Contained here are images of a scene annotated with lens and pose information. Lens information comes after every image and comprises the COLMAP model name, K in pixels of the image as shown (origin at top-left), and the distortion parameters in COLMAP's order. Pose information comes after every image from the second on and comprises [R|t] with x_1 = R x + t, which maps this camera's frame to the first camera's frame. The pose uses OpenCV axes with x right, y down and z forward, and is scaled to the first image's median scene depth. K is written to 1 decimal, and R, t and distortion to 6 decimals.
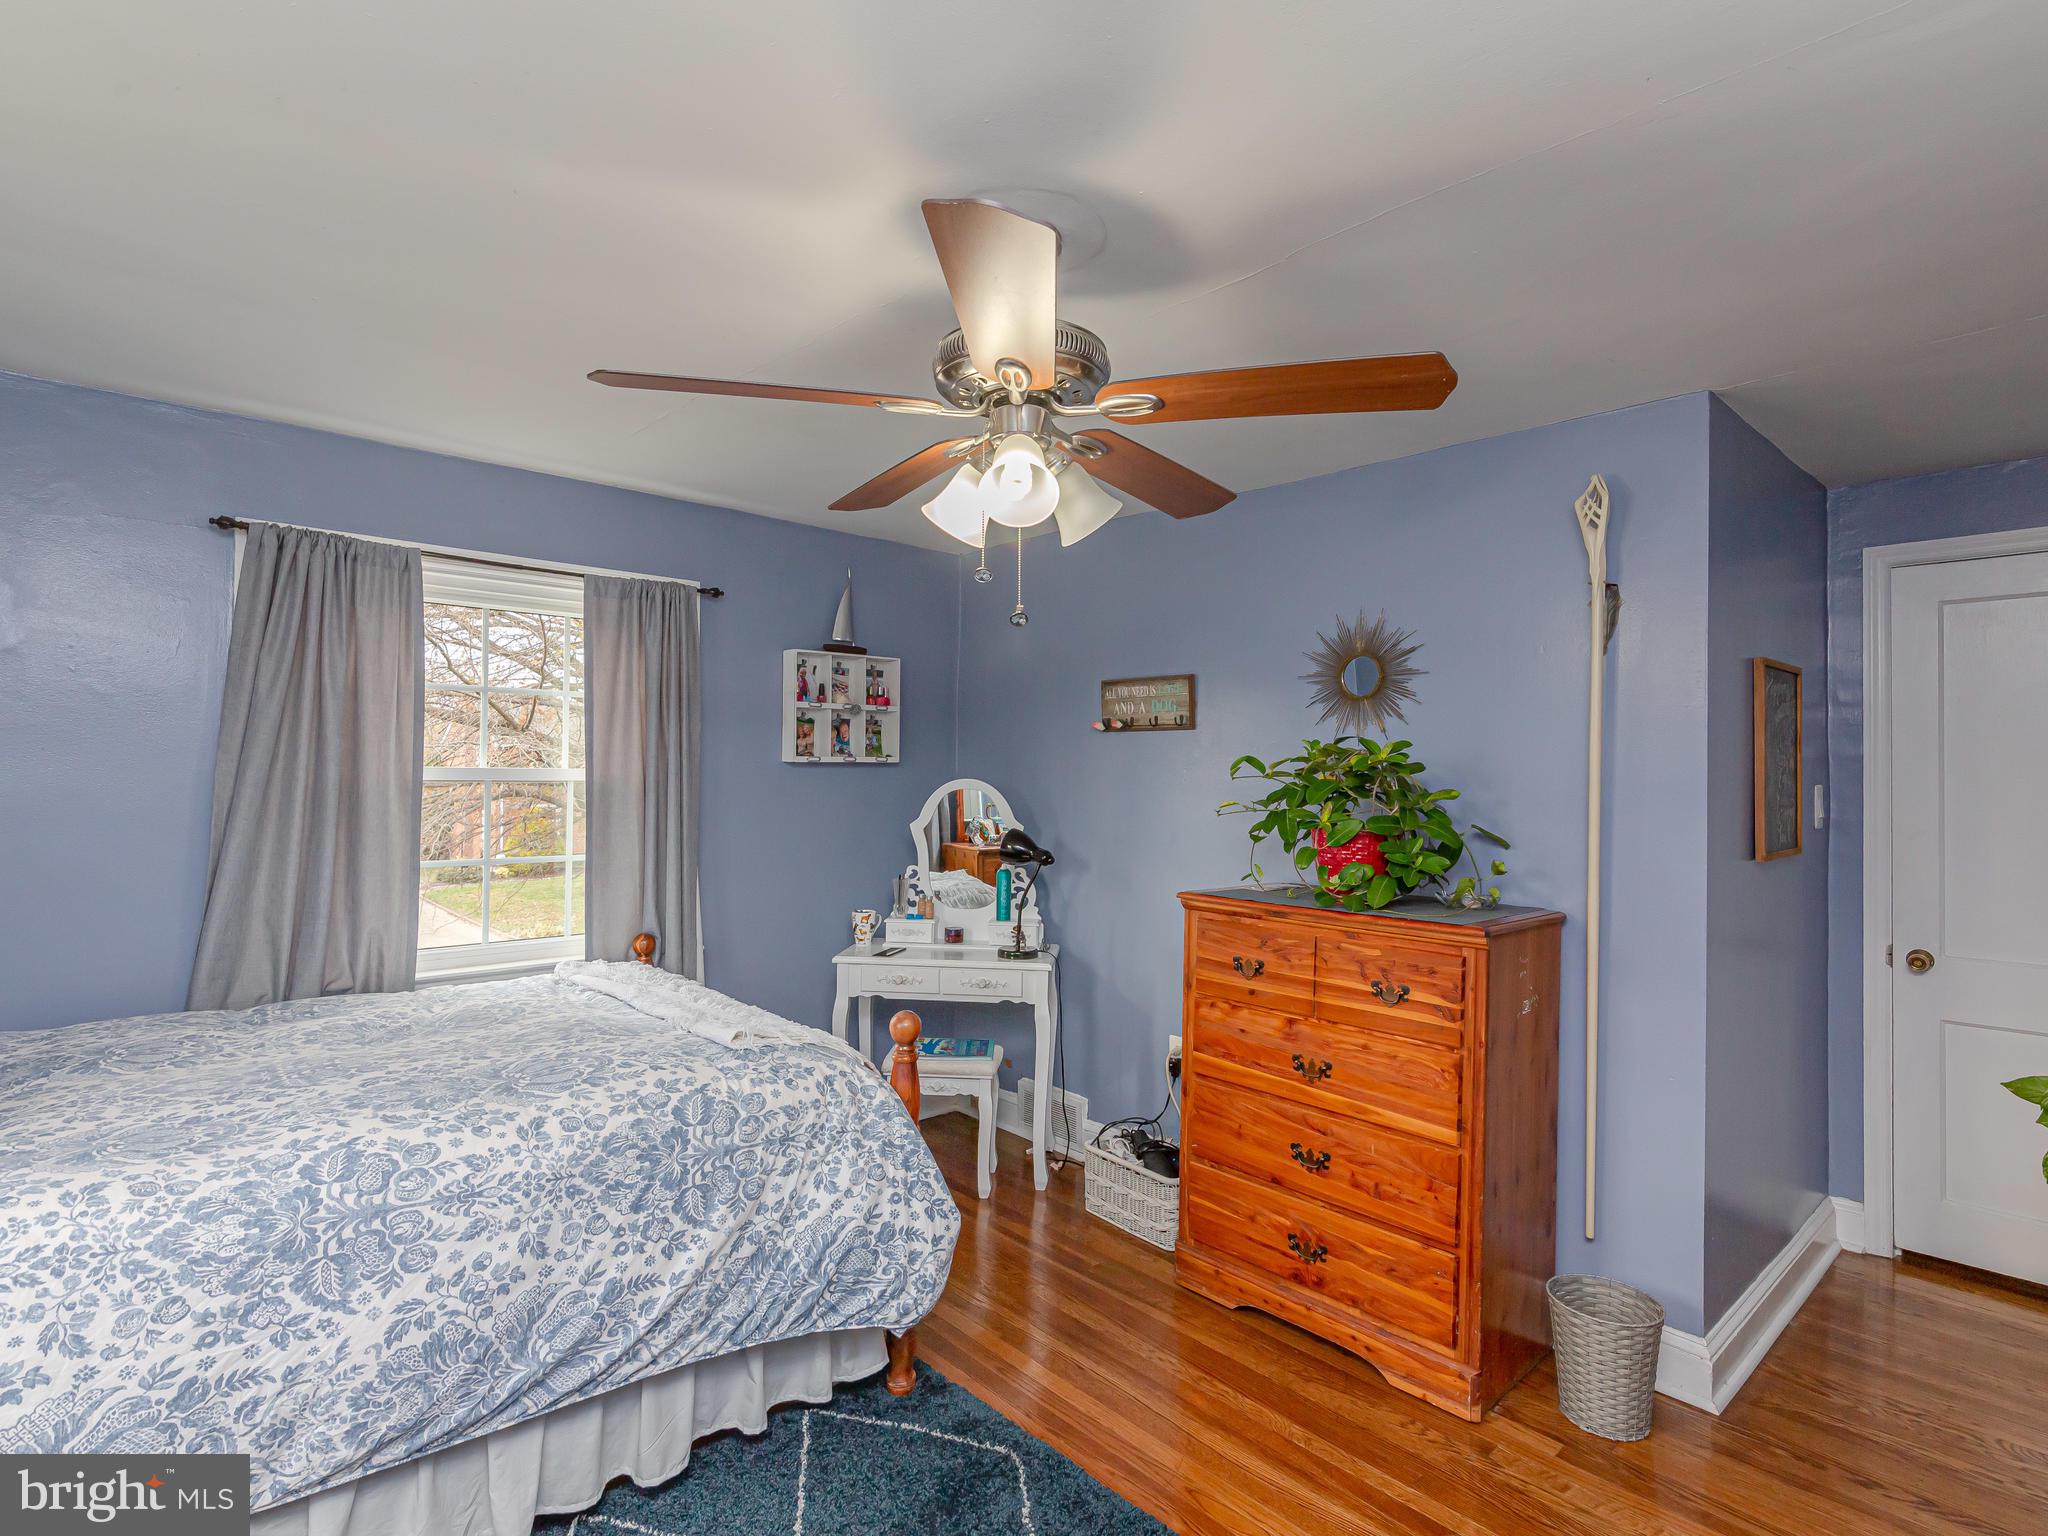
lens RADIAL K [[1024.0, 0, 1042.7], [0, 1024.0, 760.0], [0, 0, 1]] dist [-0.000523, -0.000779]
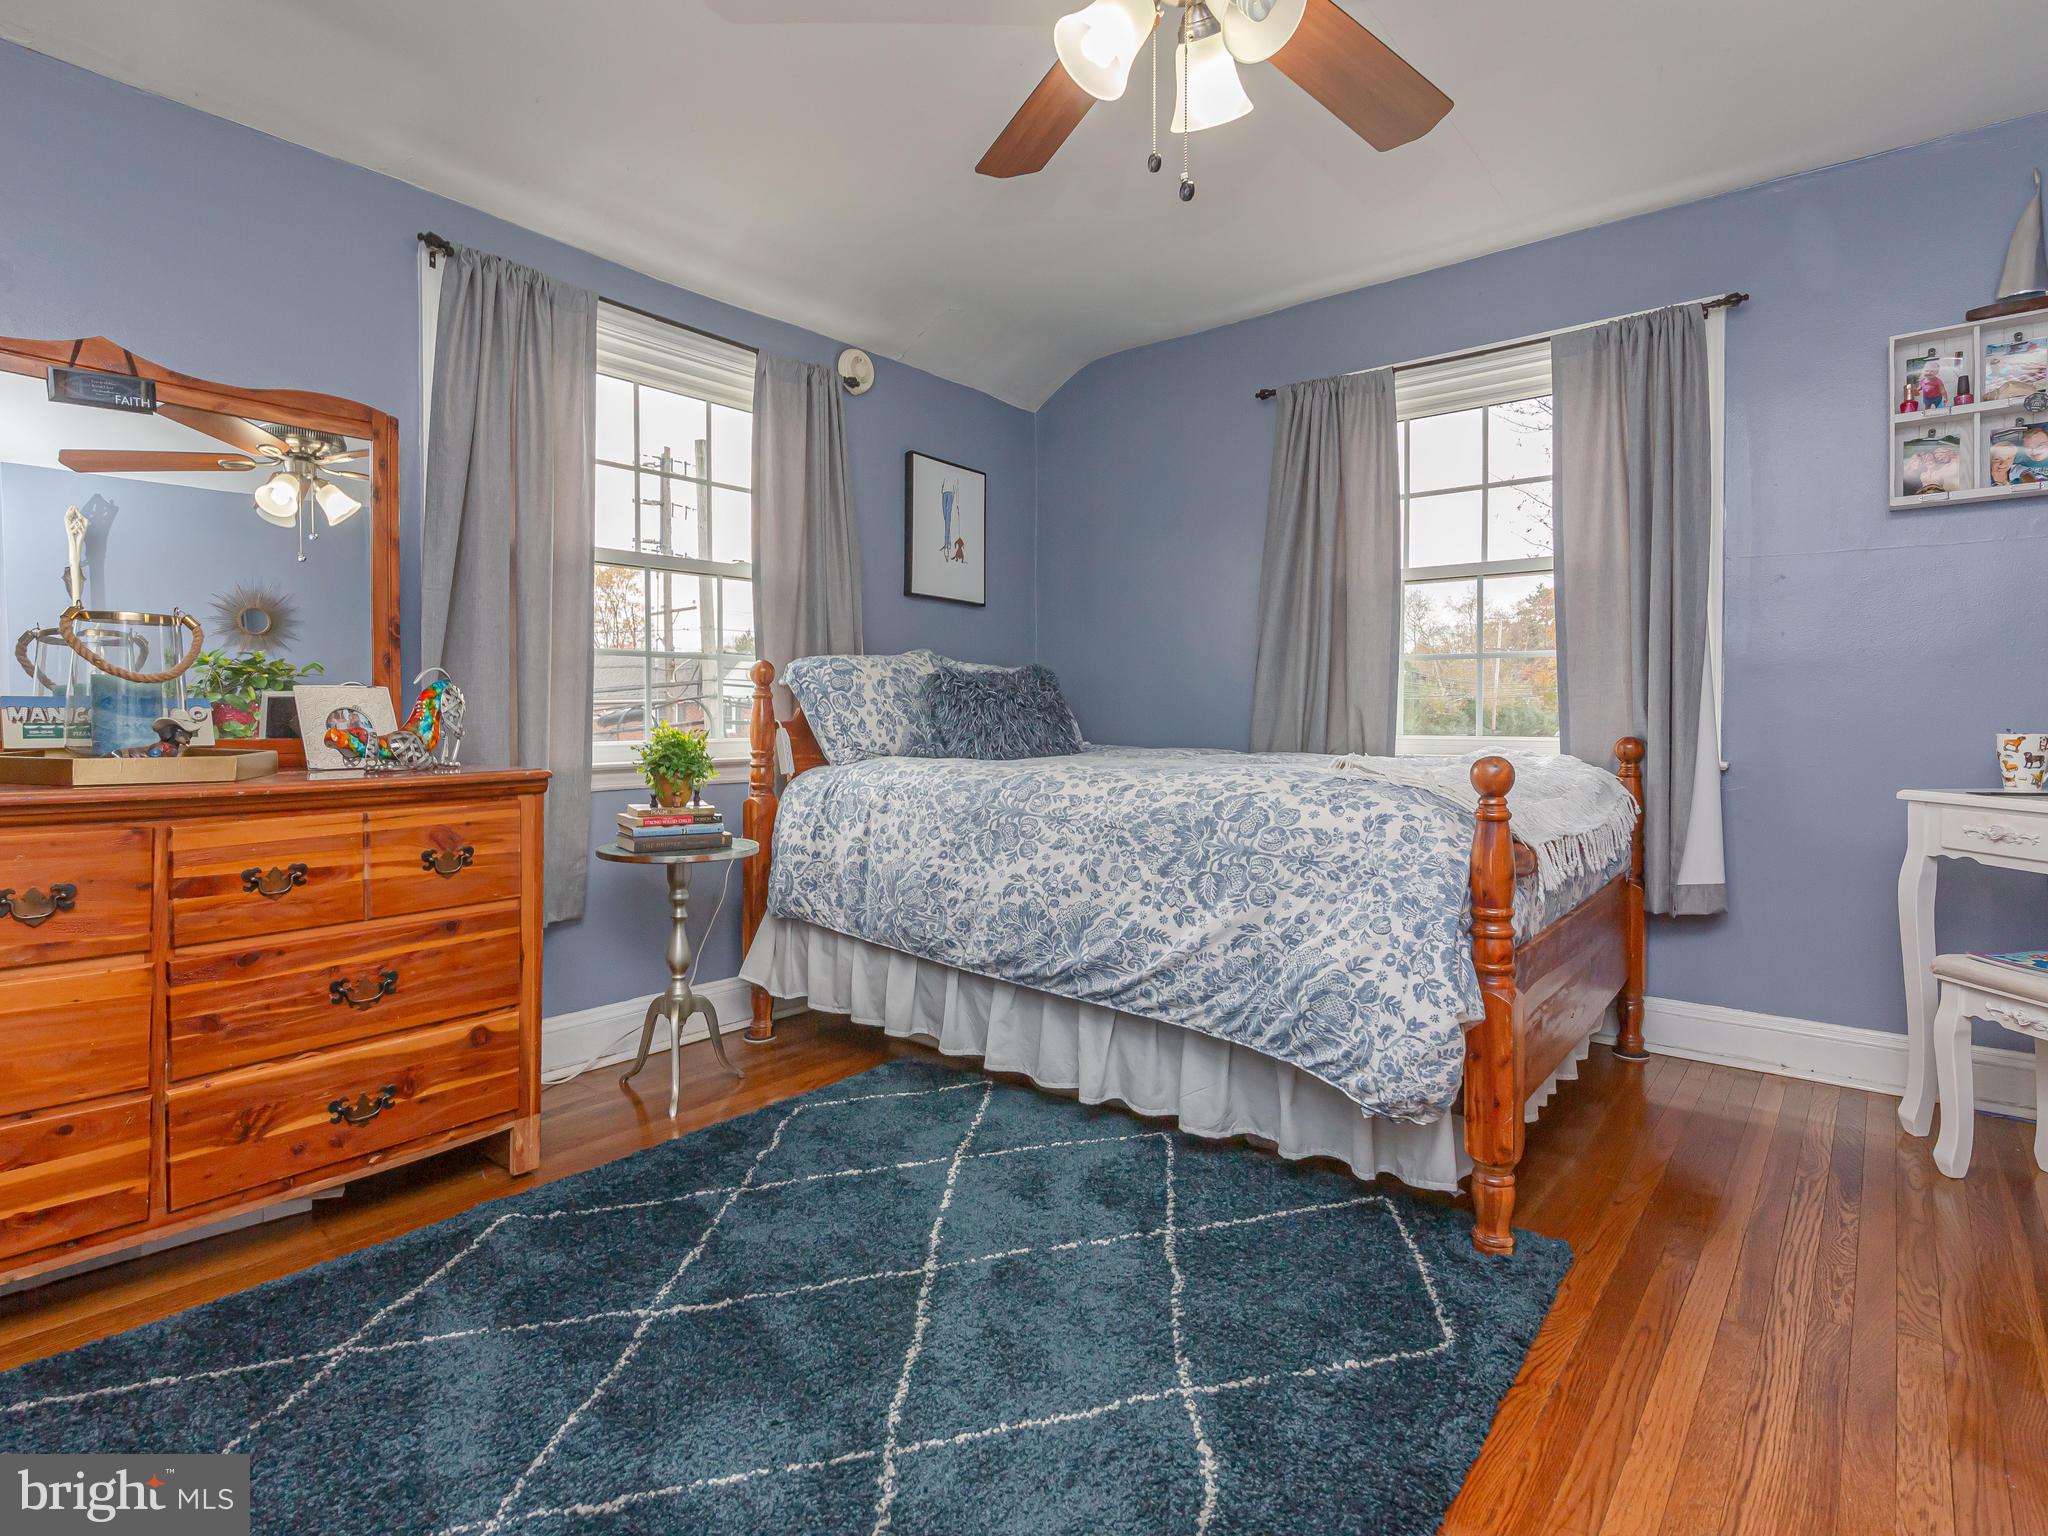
lens RADIAL K [[1058.0, 0, 1015.5], [0, 1058.0, 730.2], [0, 0, 1]] dist [0.003690, 0.000314]
pose [[0.136360, 0.004216, -0.990650, 0.723712], [0.018225, 0.999811, 0.006764, 0.263786], [0.990492, -0.018977, 0.136257, 0.667963]]
